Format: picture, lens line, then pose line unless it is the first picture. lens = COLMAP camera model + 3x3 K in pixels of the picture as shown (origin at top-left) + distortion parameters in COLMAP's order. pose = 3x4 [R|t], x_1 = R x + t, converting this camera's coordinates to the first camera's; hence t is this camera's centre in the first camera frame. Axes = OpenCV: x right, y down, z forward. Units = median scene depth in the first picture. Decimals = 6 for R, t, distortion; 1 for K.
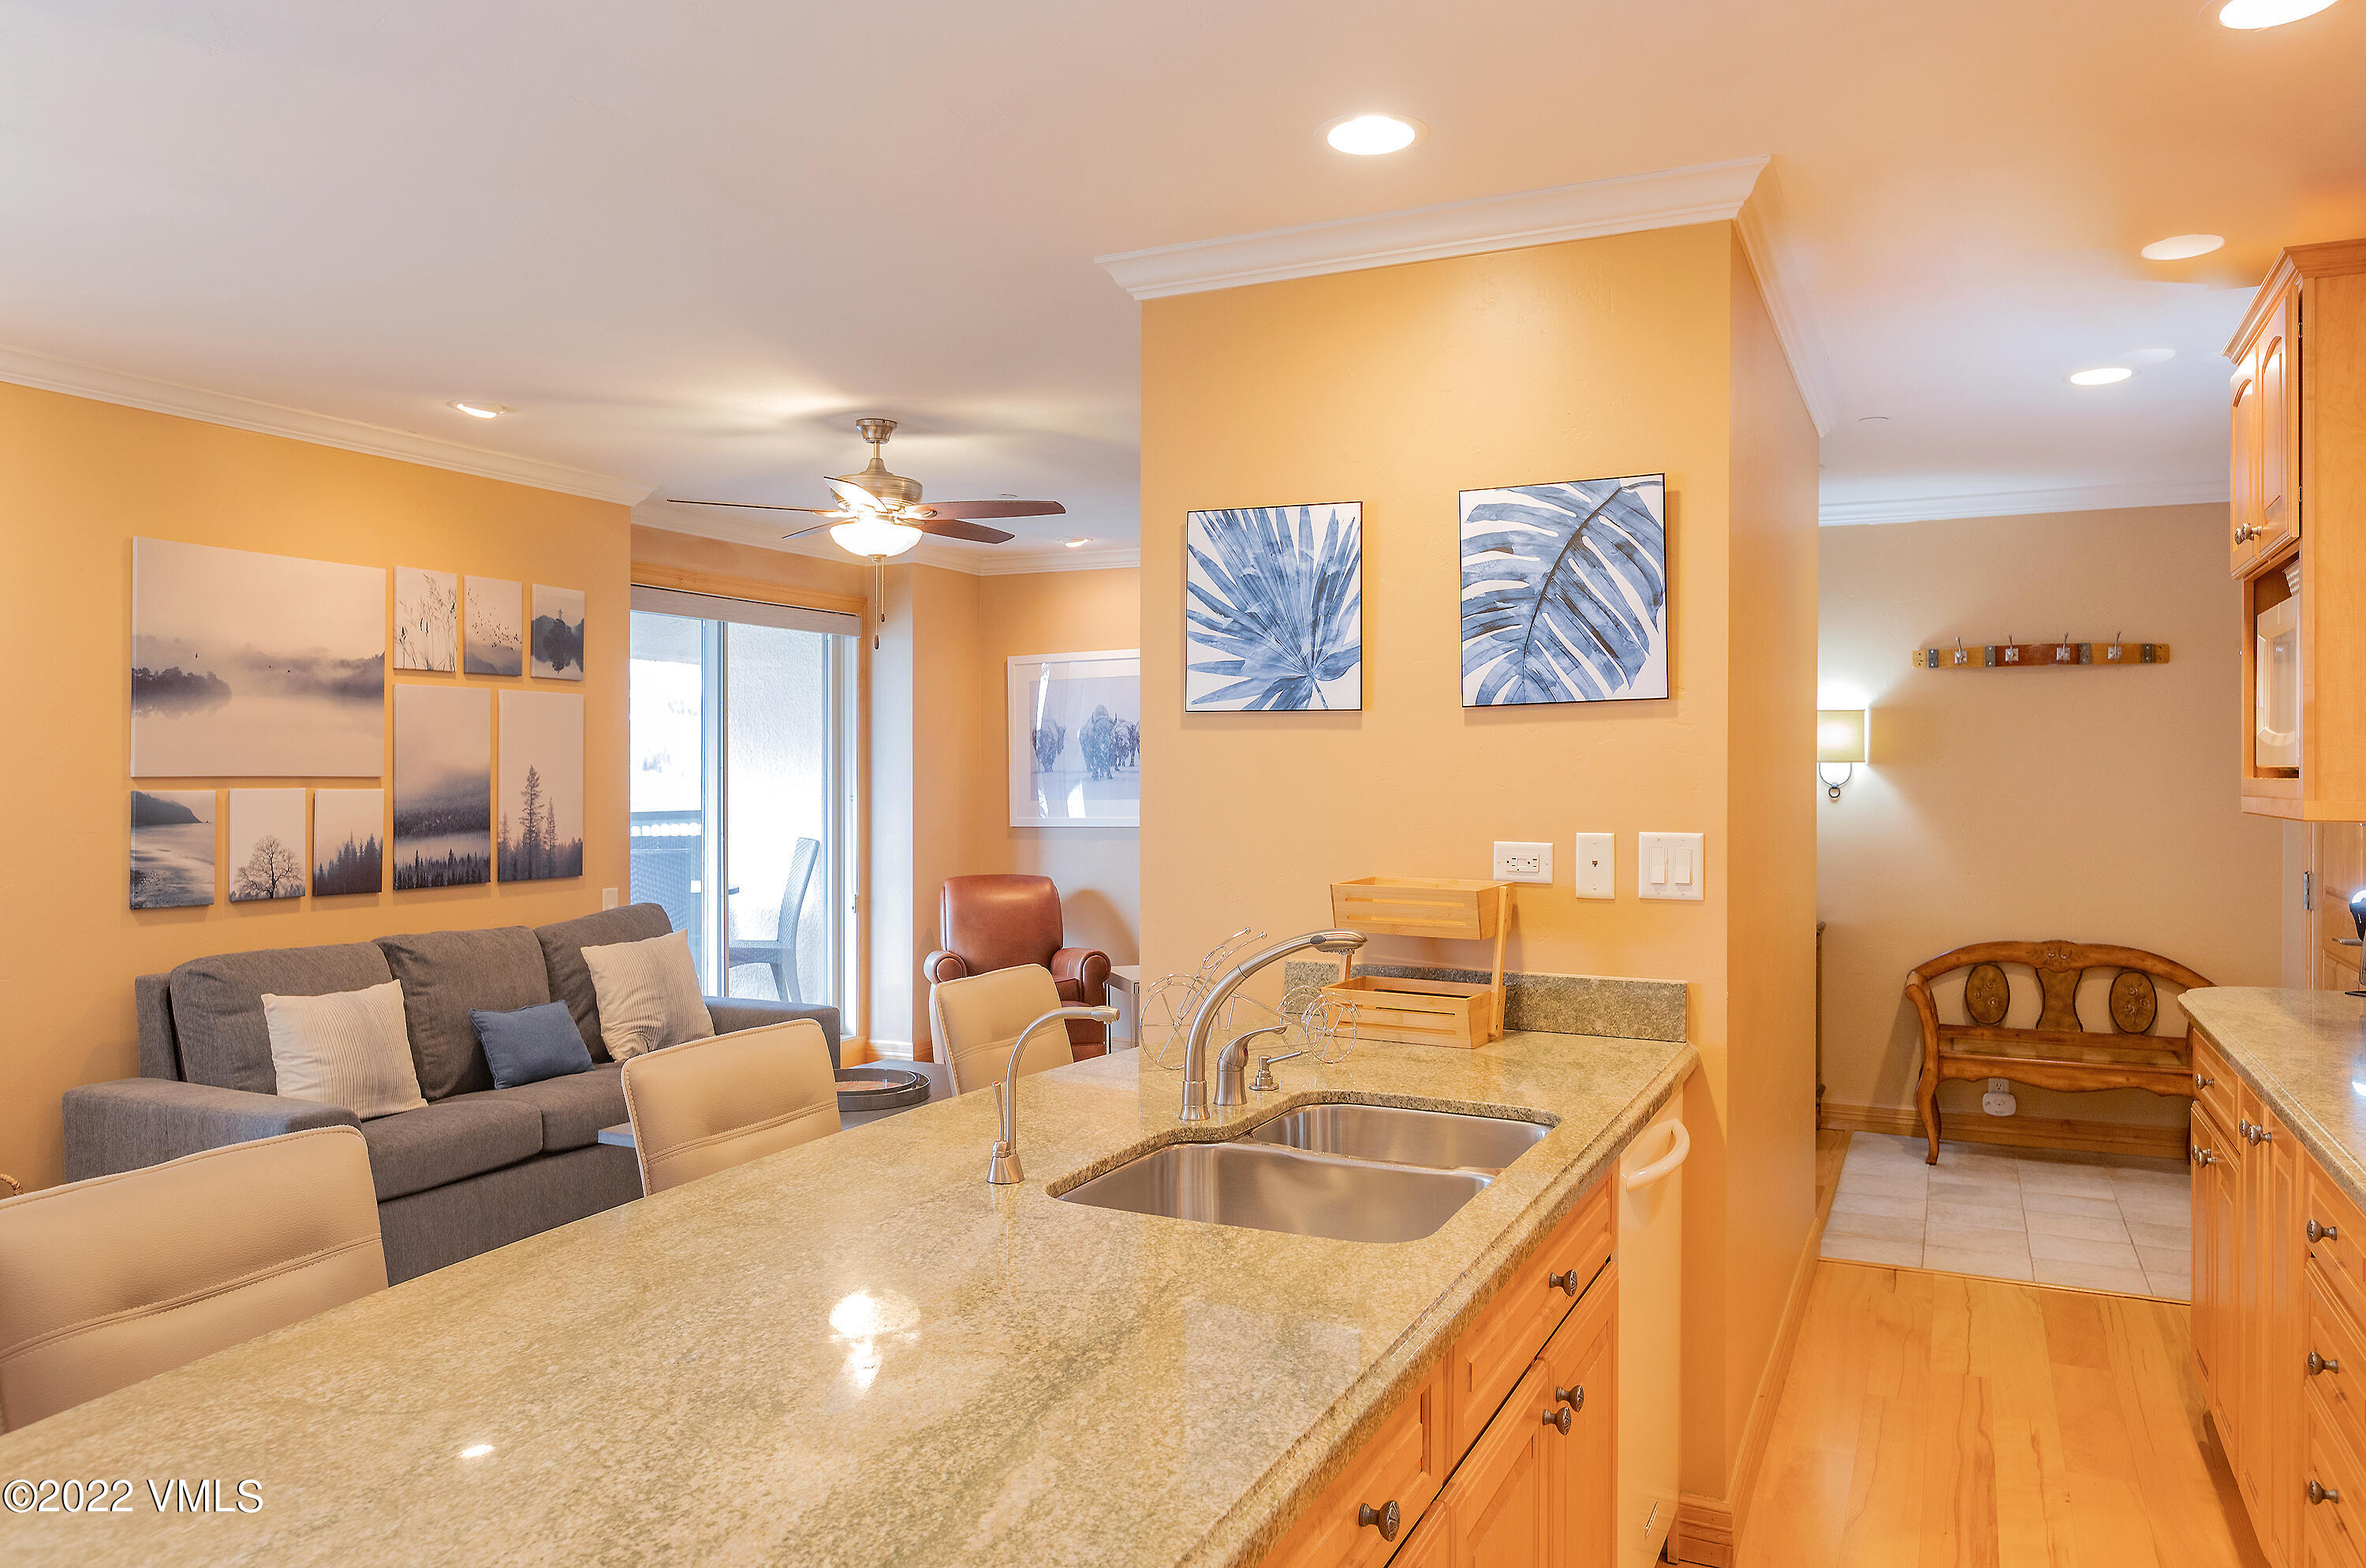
lens RADIAL K [[1586.5, 0, 1183.0], [0, 1586.5, 784.0], [0, 0, 1]] dist [-0.002972, -0.000857]
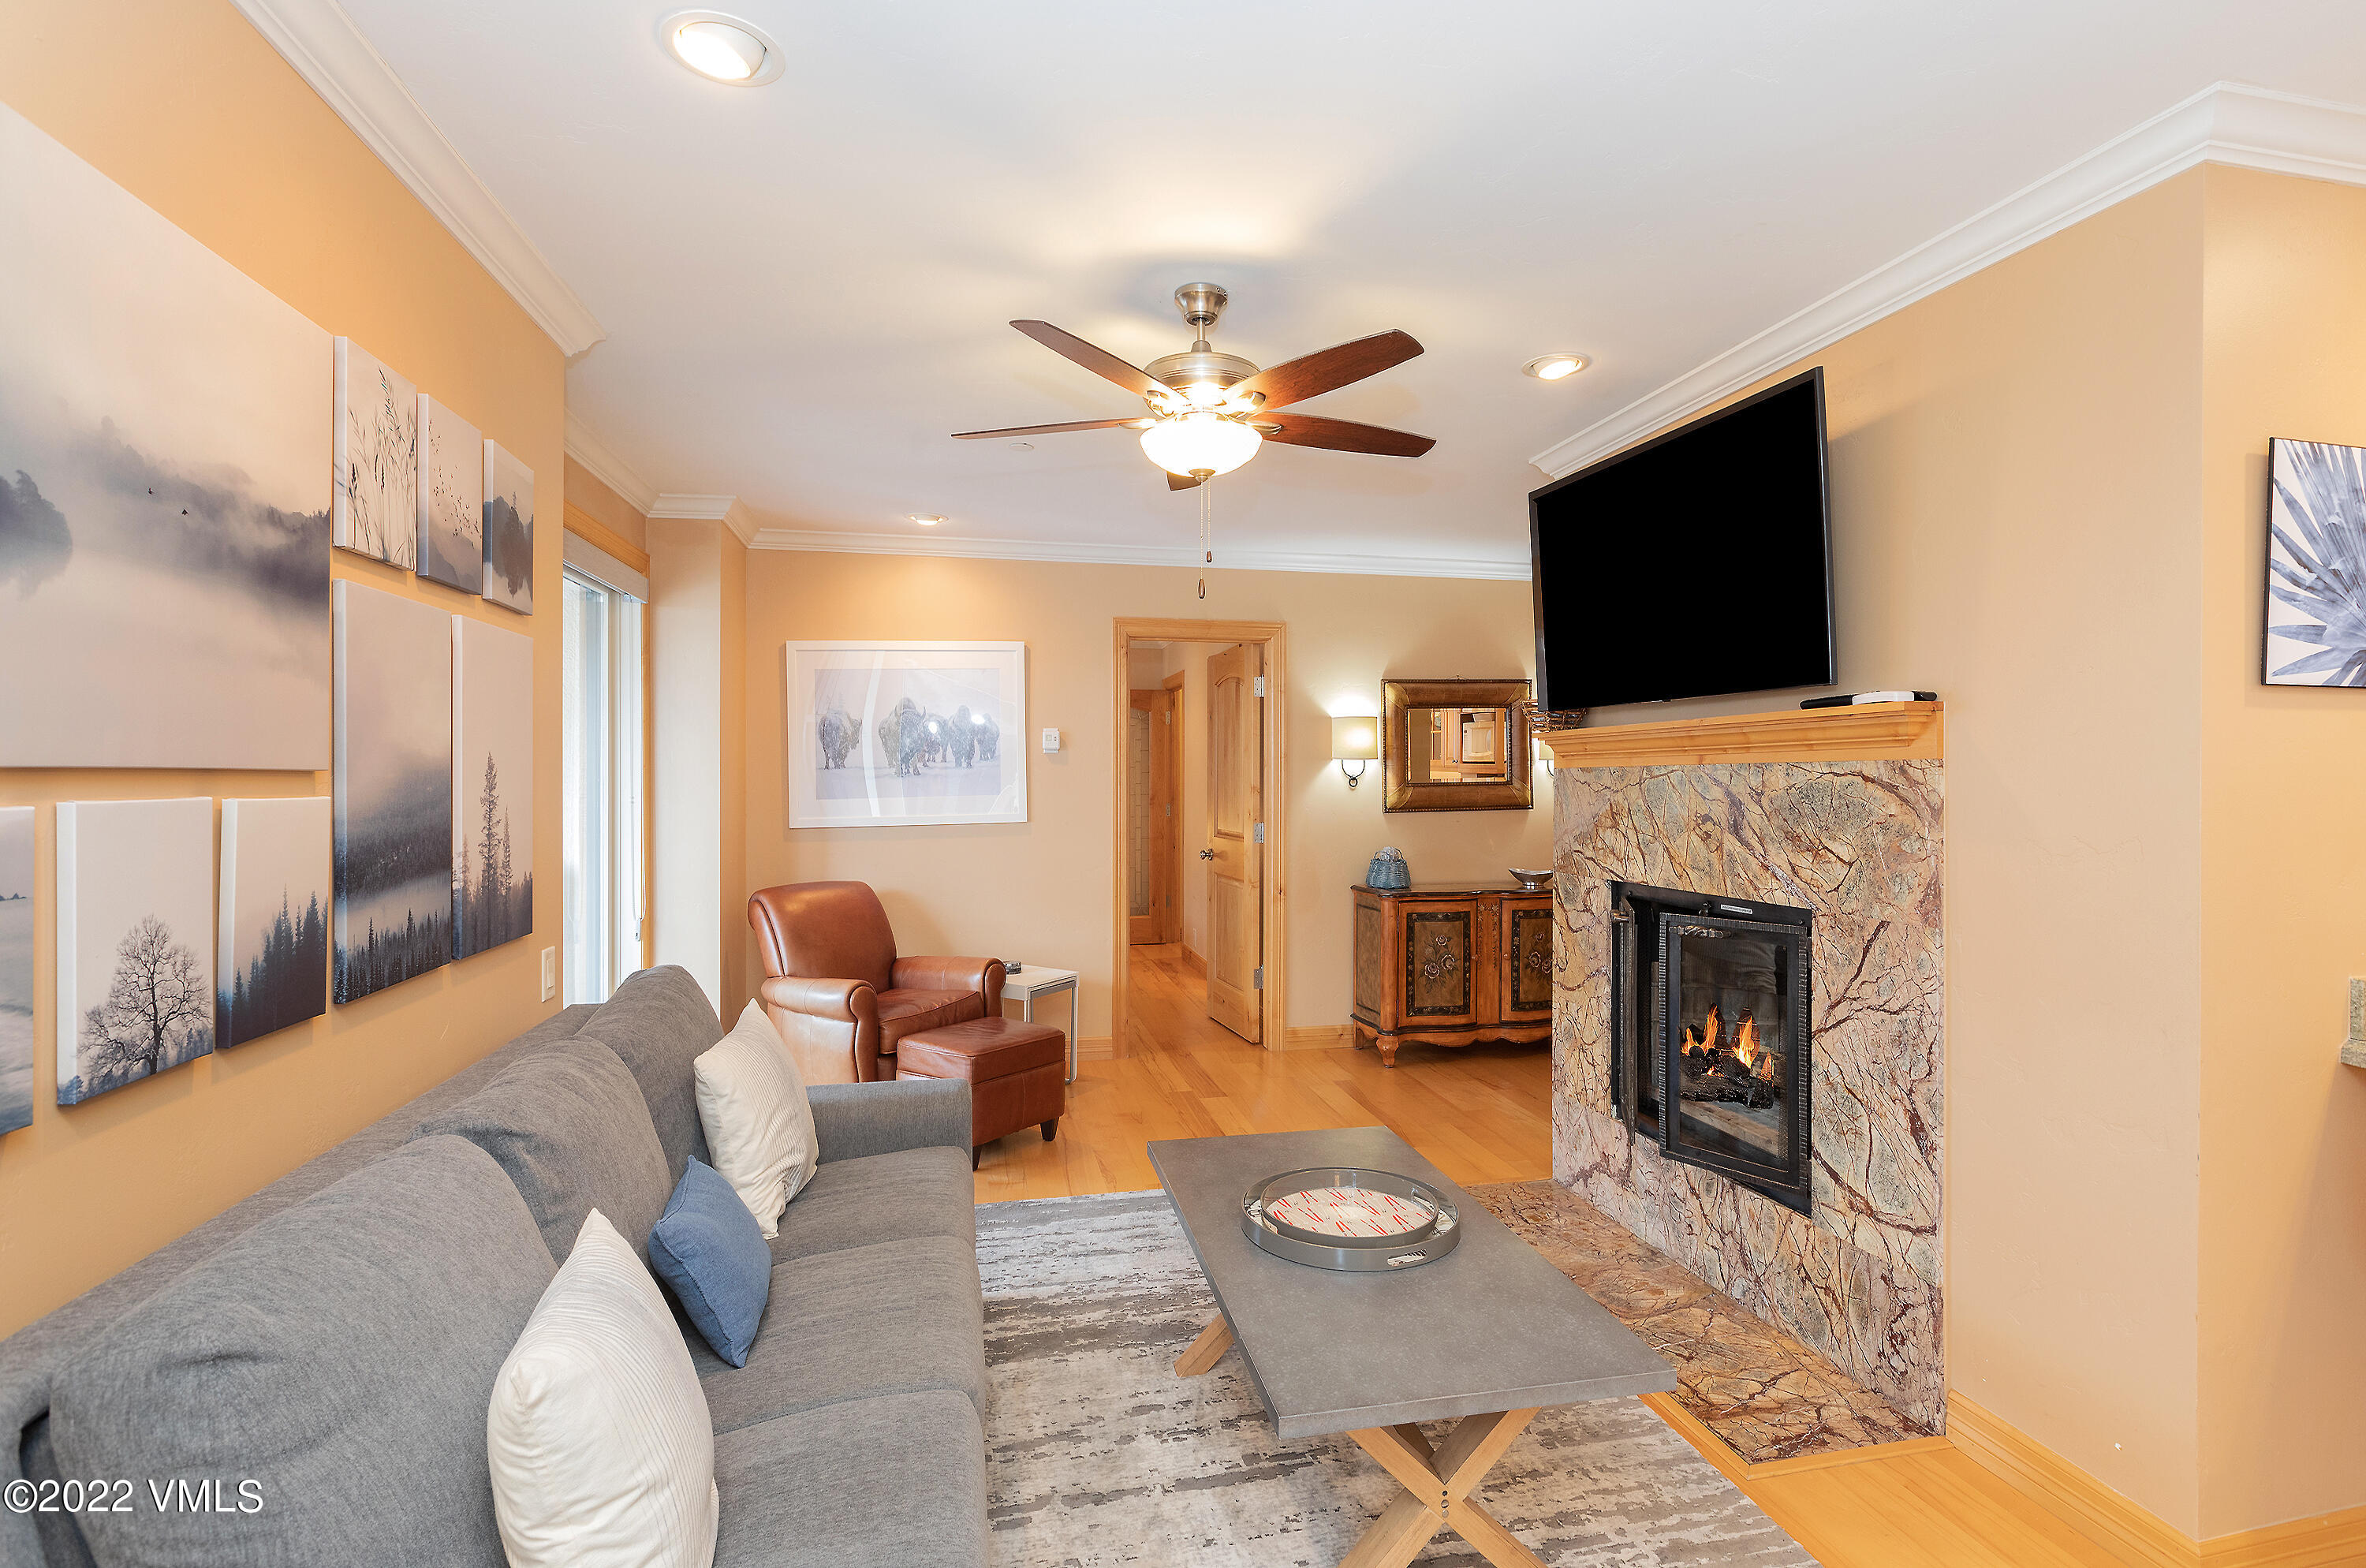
lens RADIAL K [[1104.2, 0, 1193.0], [0, 1104.2, 774.0], [0, 0, 1]] dist [0.001025, 0.000301]
pose [[0.788231, -0.001972, 0.615376, -0.537294], [0.005867, 0.999973, -0.004311, -0.000520], [-0.615351, 0.007008, 0.788222, 0.617084]]
